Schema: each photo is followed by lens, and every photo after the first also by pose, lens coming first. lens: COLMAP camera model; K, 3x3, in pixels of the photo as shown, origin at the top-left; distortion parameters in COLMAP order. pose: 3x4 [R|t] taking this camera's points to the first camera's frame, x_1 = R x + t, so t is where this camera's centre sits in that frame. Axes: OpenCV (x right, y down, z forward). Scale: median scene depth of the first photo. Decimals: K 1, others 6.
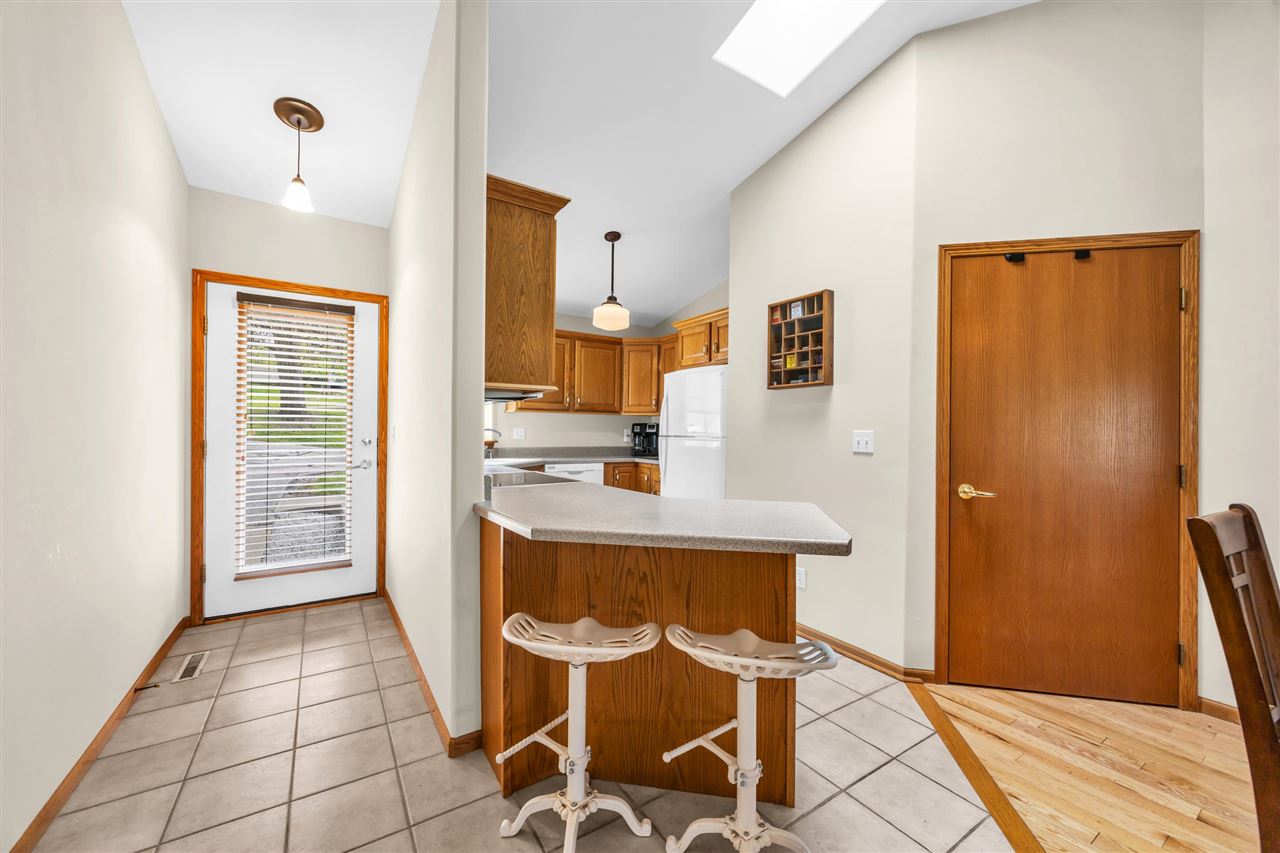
lens RADIAL K [[493.7, 0, 641.2], [0, 493.7, 426.8], [0, 0, 1]] dist [0.000610, -0.000011]
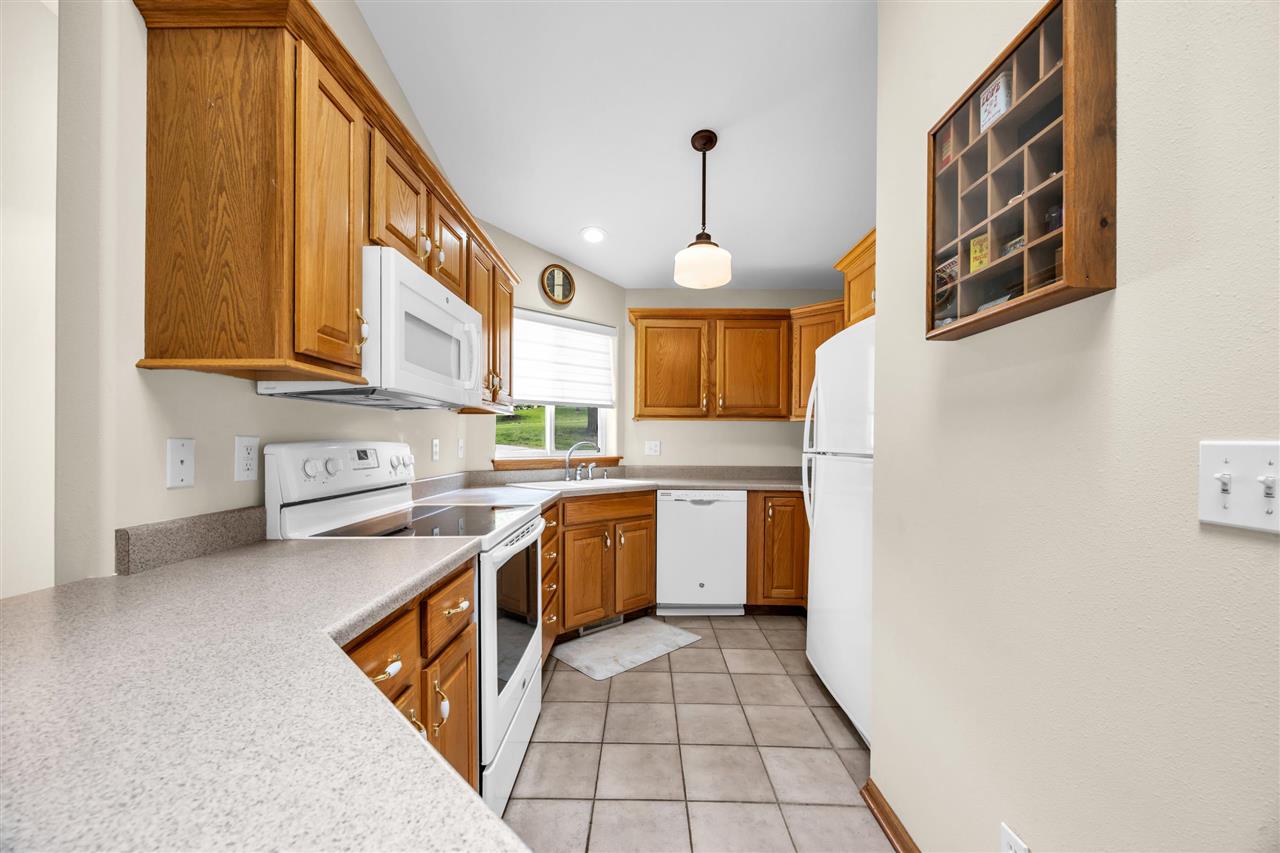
lens RADIAL K [[493.7, 0, 636.4], [0, 493.7, 439.7], [0, 0, 1]] dist [0.000610, -0.000011]
pose [[0.829224, -0.009208, -0.558841, 0.290772], [0.008797, 0.999955, -0.003422, 0.004891], [0.558847, -0.002079, 0.829268, 0.544957]]
